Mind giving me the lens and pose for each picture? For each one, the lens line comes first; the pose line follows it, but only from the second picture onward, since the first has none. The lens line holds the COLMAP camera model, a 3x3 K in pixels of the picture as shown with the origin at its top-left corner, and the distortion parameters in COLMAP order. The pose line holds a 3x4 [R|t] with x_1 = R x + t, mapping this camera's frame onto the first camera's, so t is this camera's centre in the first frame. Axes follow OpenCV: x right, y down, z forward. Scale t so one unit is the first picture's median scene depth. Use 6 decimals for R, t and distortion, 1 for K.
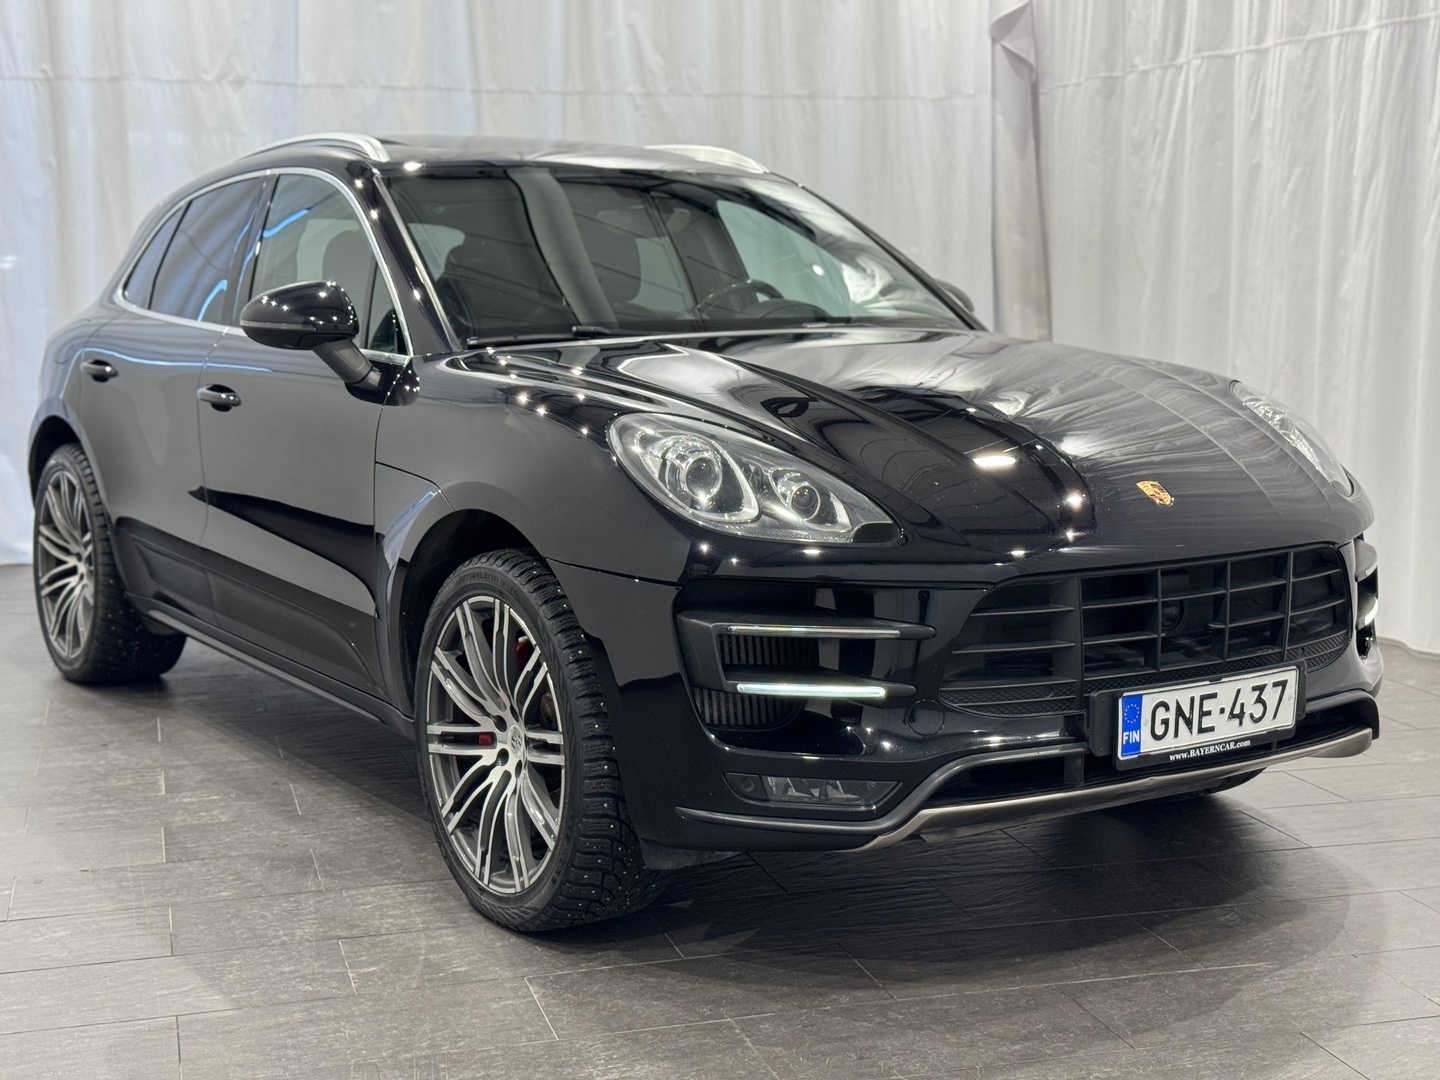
lens RADIAL K [[2014.0, 0, 720.0], [0, 2014.0, 513.6], [0, 0, 1]] dist [-0.059717, 0.594250]
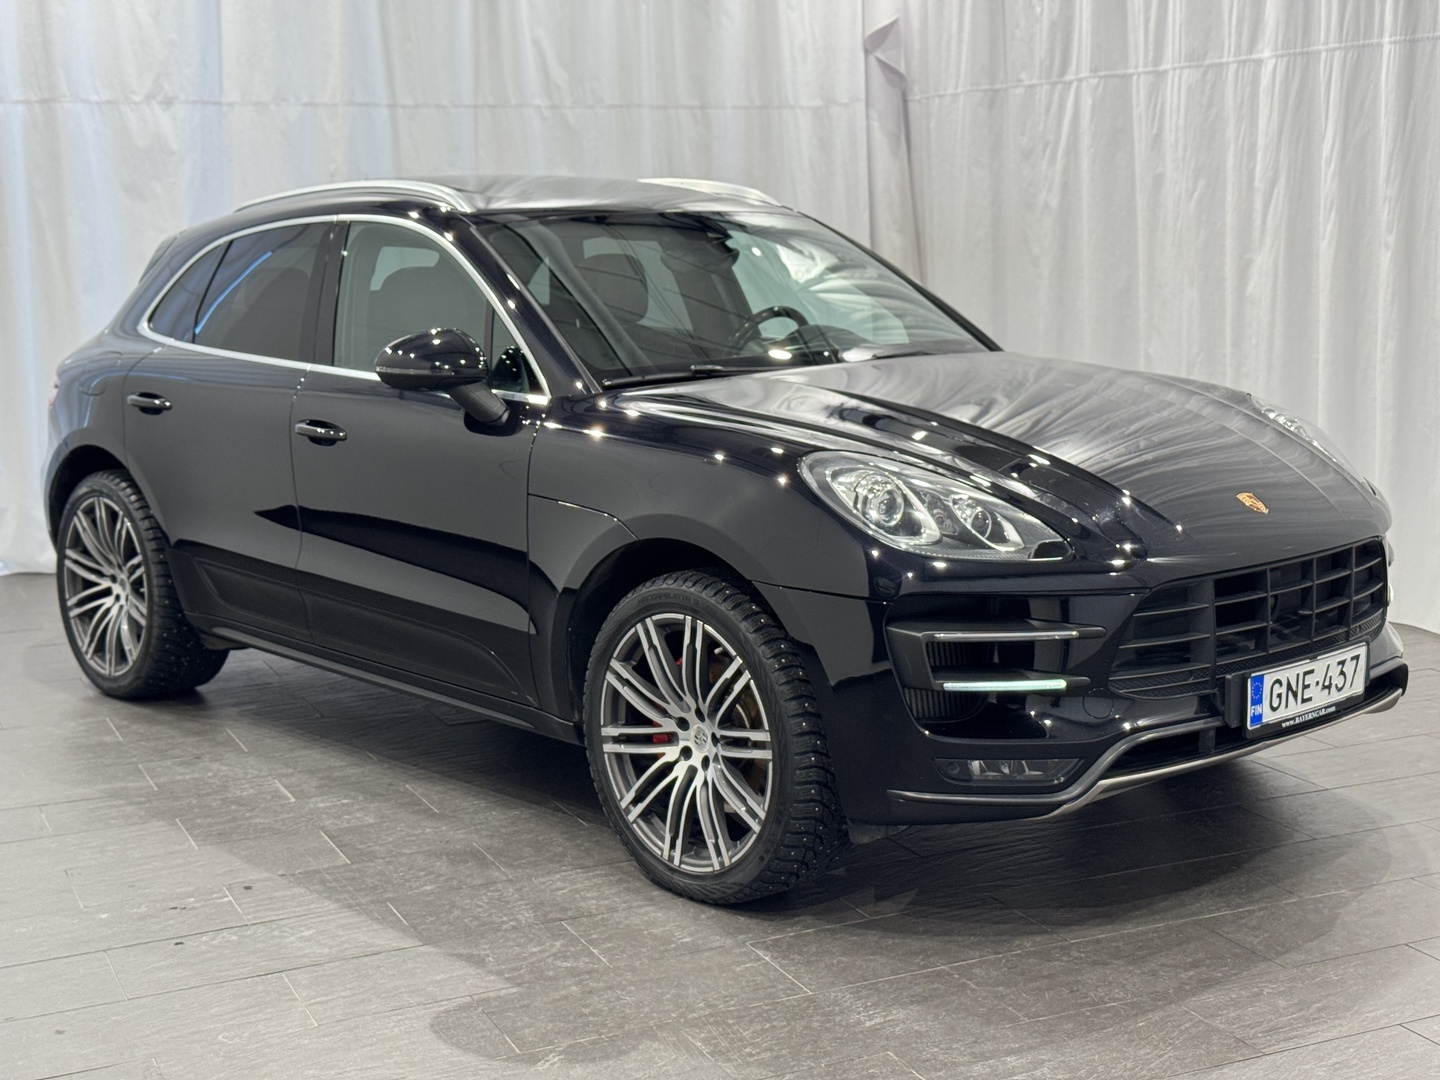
lens RADIAL K [[1974.0, 0, 720.0], [0, 1974.0, 540.0], [0, 0, 1]] dist [0.079544, -0.063380]
pose [[0.990118, -0.042352, 0.133687, -0.211531], [0.037792, 0.998620, 0.036465, -0.035925], [-0.135046, -0.031053, 0.990353, -0.097623]]
